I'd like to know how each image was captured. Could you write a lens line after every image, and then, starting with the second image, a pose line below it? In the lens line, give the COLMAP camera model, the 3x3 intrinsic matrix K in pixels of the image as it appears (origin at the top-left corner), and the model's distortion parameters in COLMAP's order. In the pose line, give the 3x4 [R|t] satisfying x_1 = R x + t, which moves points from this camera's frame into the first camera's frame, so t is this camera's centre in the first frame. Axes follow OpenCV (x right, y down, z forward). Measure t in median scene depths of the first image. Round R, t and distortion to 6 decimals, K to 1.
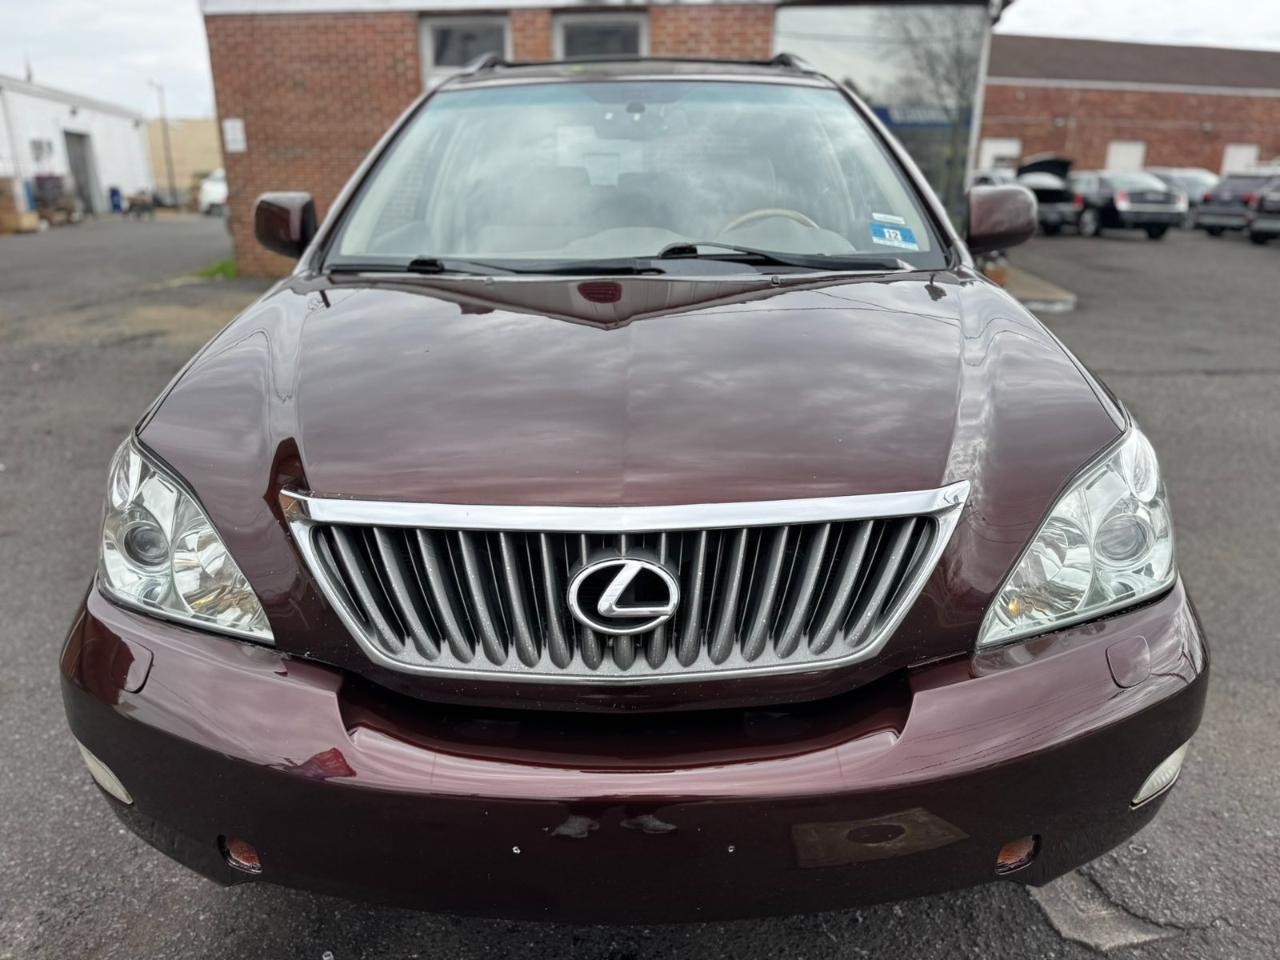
lens RADIAL K [[912.3, 0, 642.6], [0, 912.3, 478.5], [0, 0, 1]] dist [0.000406, -0.004617]
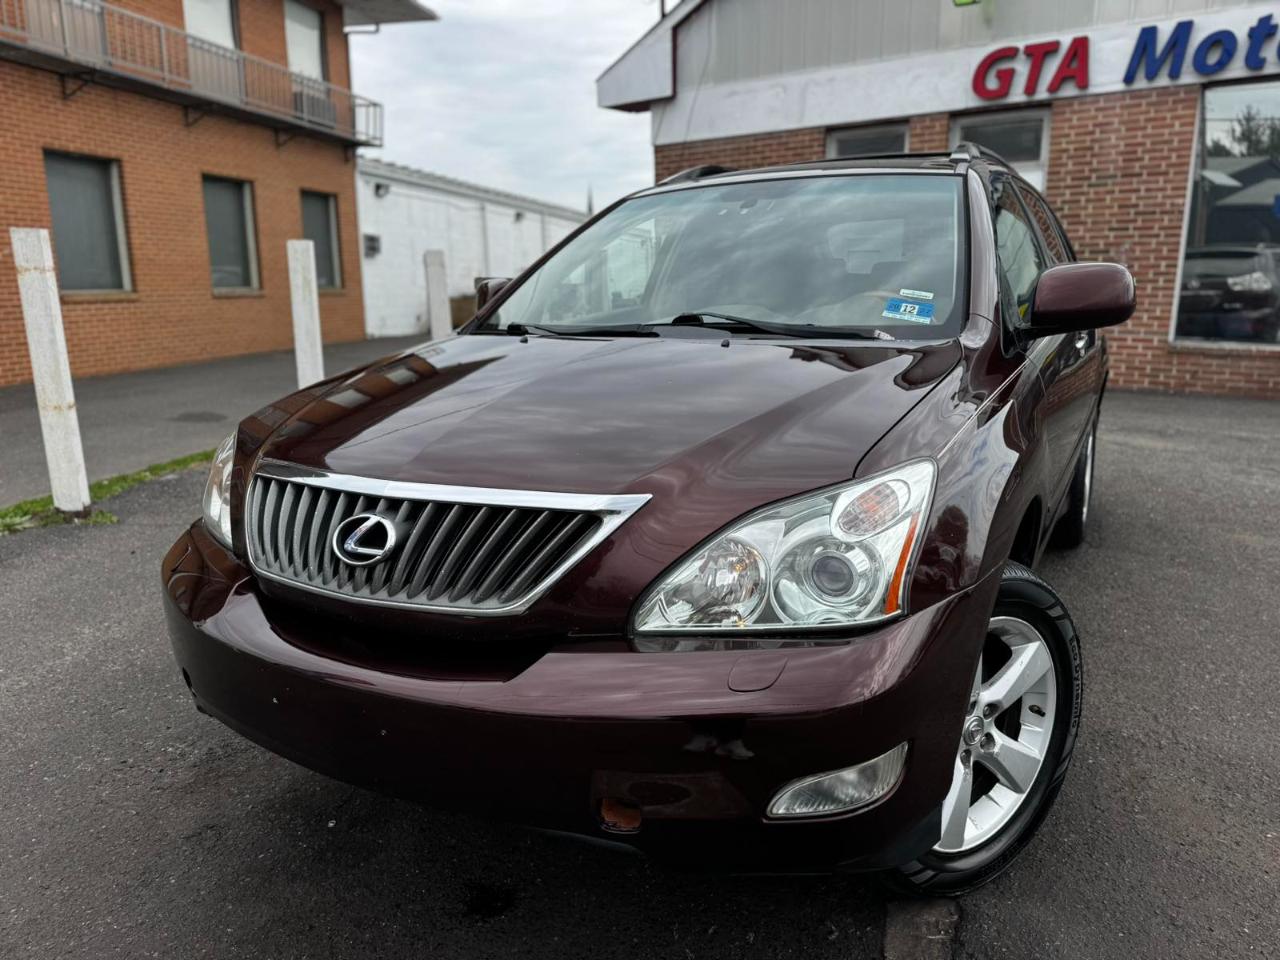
lens RADIAL K [[914.8, 0, 644.1], [0, 914.8, 479.6], [0, 0, 1]] dist [0.001768, -0.006777]
pose [[0.877325, 0.089336, -0.471508, 0.470977], [-0.137767, 0.988049, -0.069137, 0.035150], [0.459697, 0.125615, 0.879147, -0.029055]]
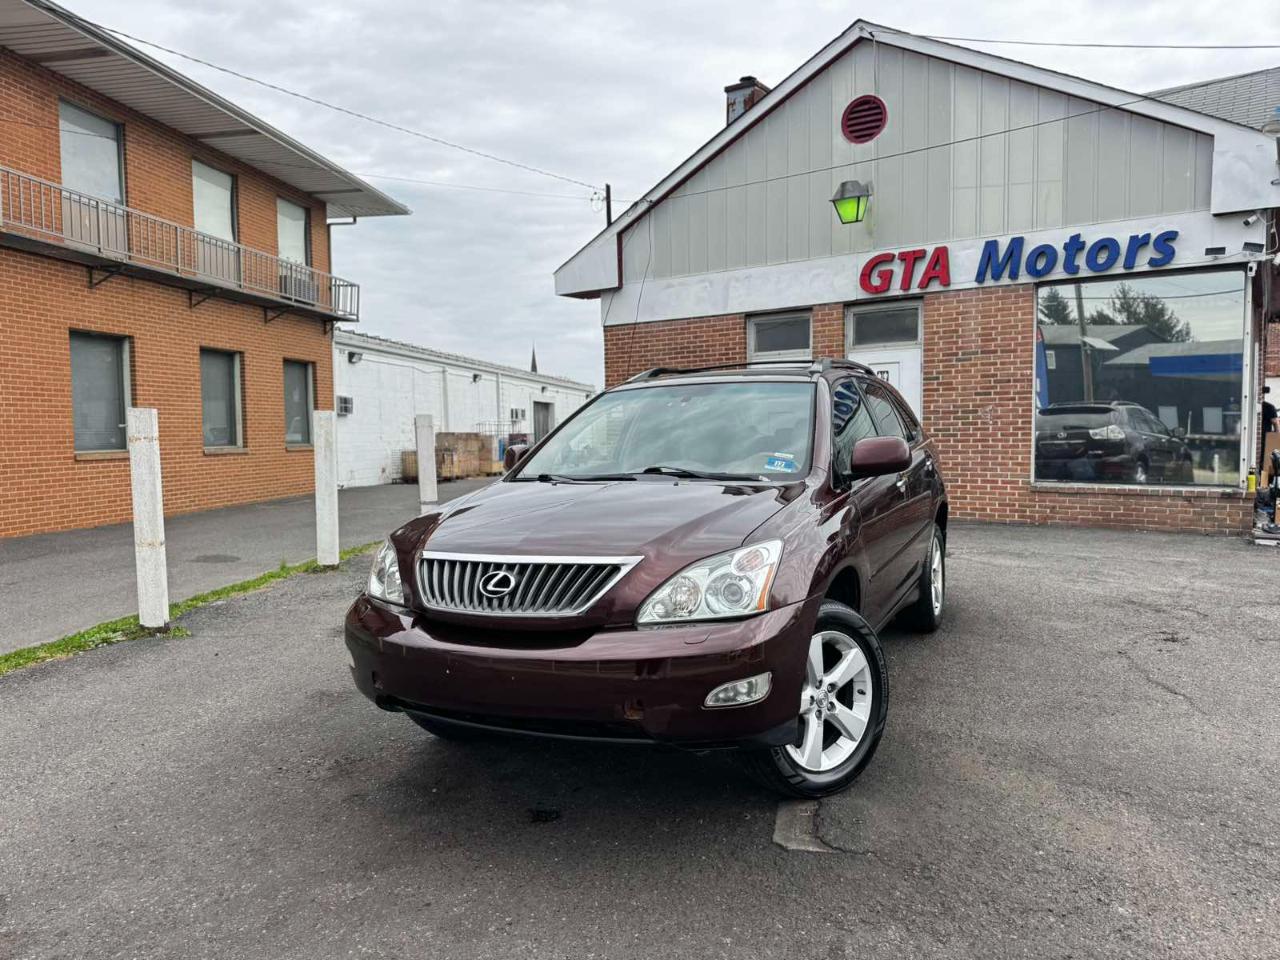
lens RADIAL K [[906.3, 0, 642.7], [0, 906.3, 482.1], [0, 0, 1]] dist [0.031347, -0.042183]
pose [[0.905587, 0.001876, -0.424157, 0.715201], [-0.110904, 0.966250, -0.232509, 0.194251], [0.409406, 0.257598, 0.875231, -0.607038]]
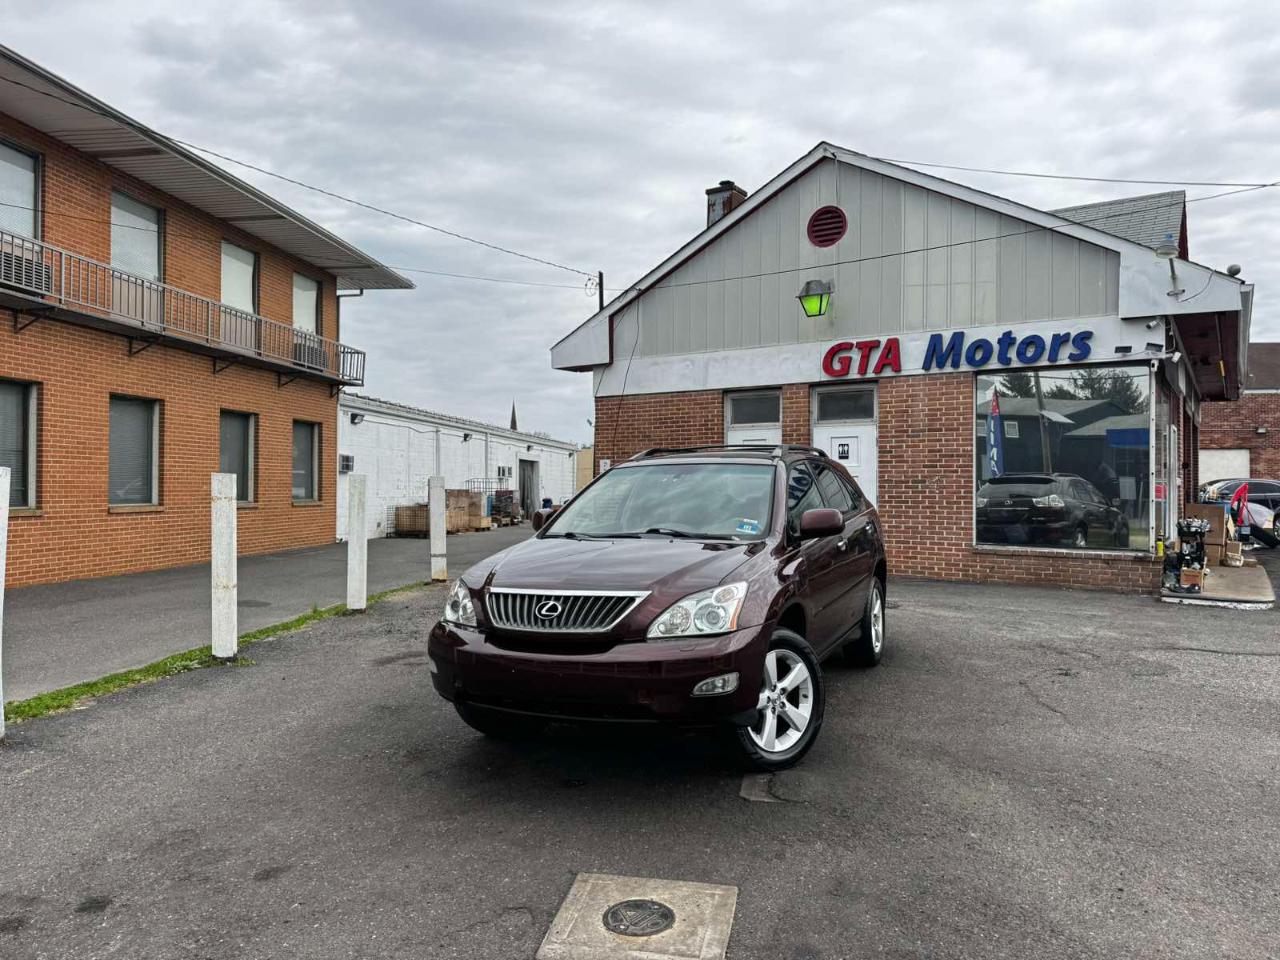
lens RADIAL K [[900.4, 0, 641.1], [0, 900.4, 480.7], [0, 0, 1]] dist [0.068952, -0.101782]
pose [[0.915531, -0.011514, -0.402083, 0.894384], [-0.118735, 0.947315, -0.297483, 0.330710], [0.384324, 0.320096, 0.865929, -1.124154]]
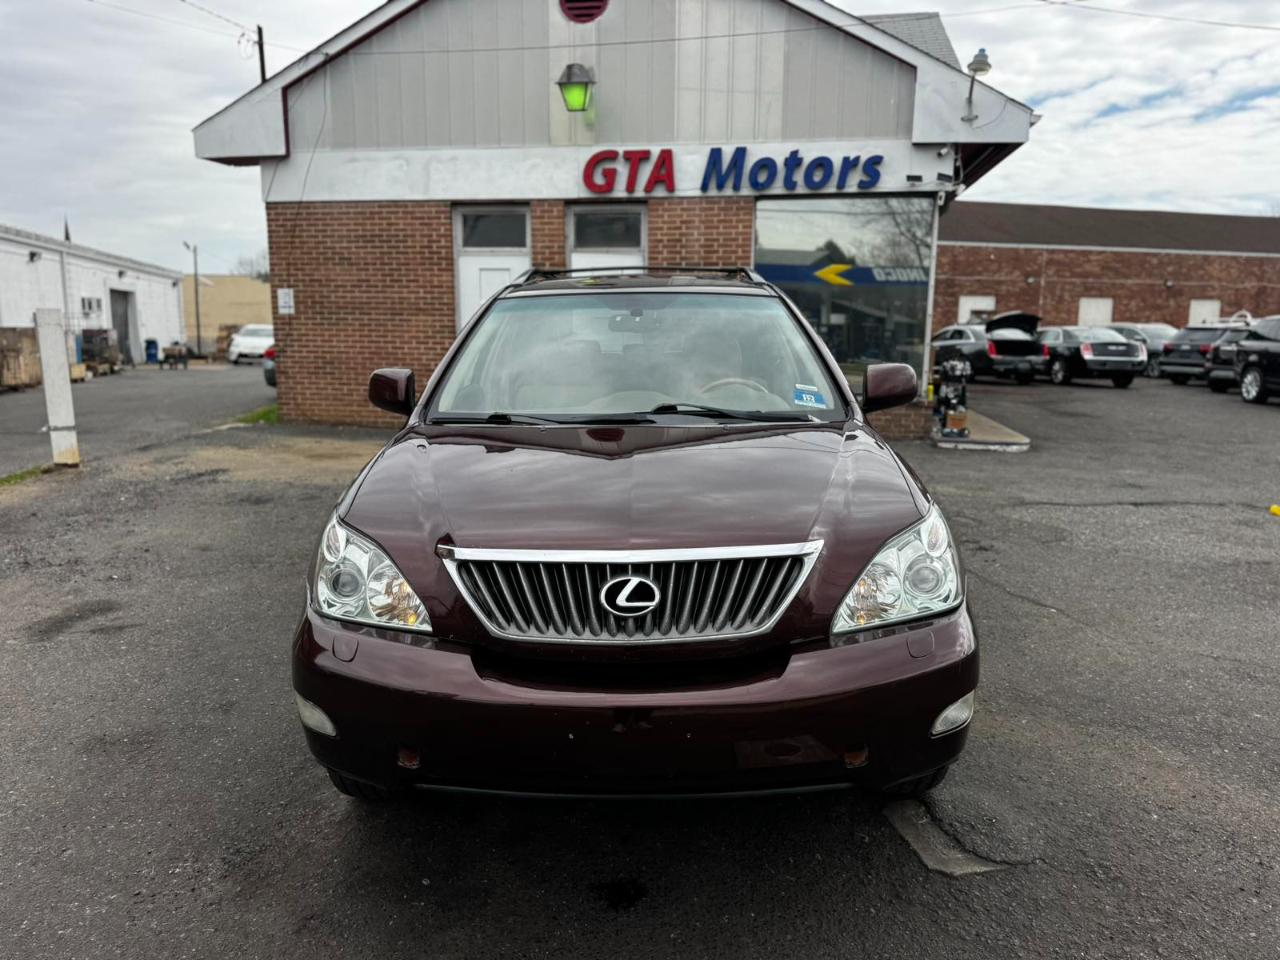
lens RADIAL K [[893.1, 0, 637.3], [0, 893.1, 478.7], [0, 0, 1]] dist [0.096568, -0.136807]
pose [[0.999979, -0.000090, -0.006449, 0.002406], [-0.000900, 0.988175, -0.153326, 0.079282], [0.006386, 0.153328, 0.988155, -0.388211]]
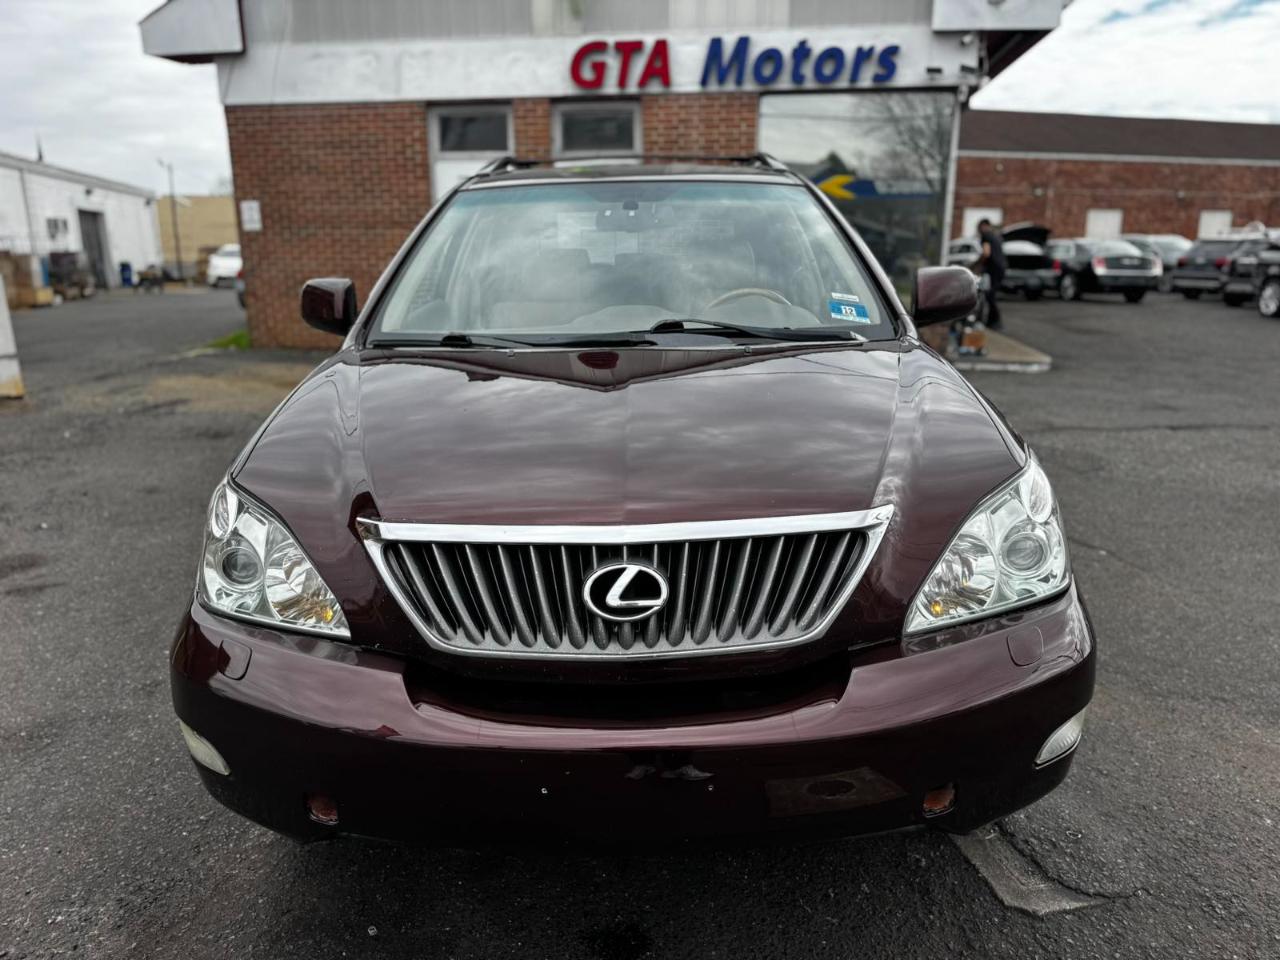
lens RADIAL K [[906.2, 0, 642.6], [0, 906.2, 476.1], [0, 0, 1]] dist [0.023852, -0.030081]
pose [[0.999940, -0.010556, 0.002918, 0.000606], [0.010738, 0.997342, -0.072065, 0.026300], [-0.002149, 0.072092, 0.997396, -0.141711]]
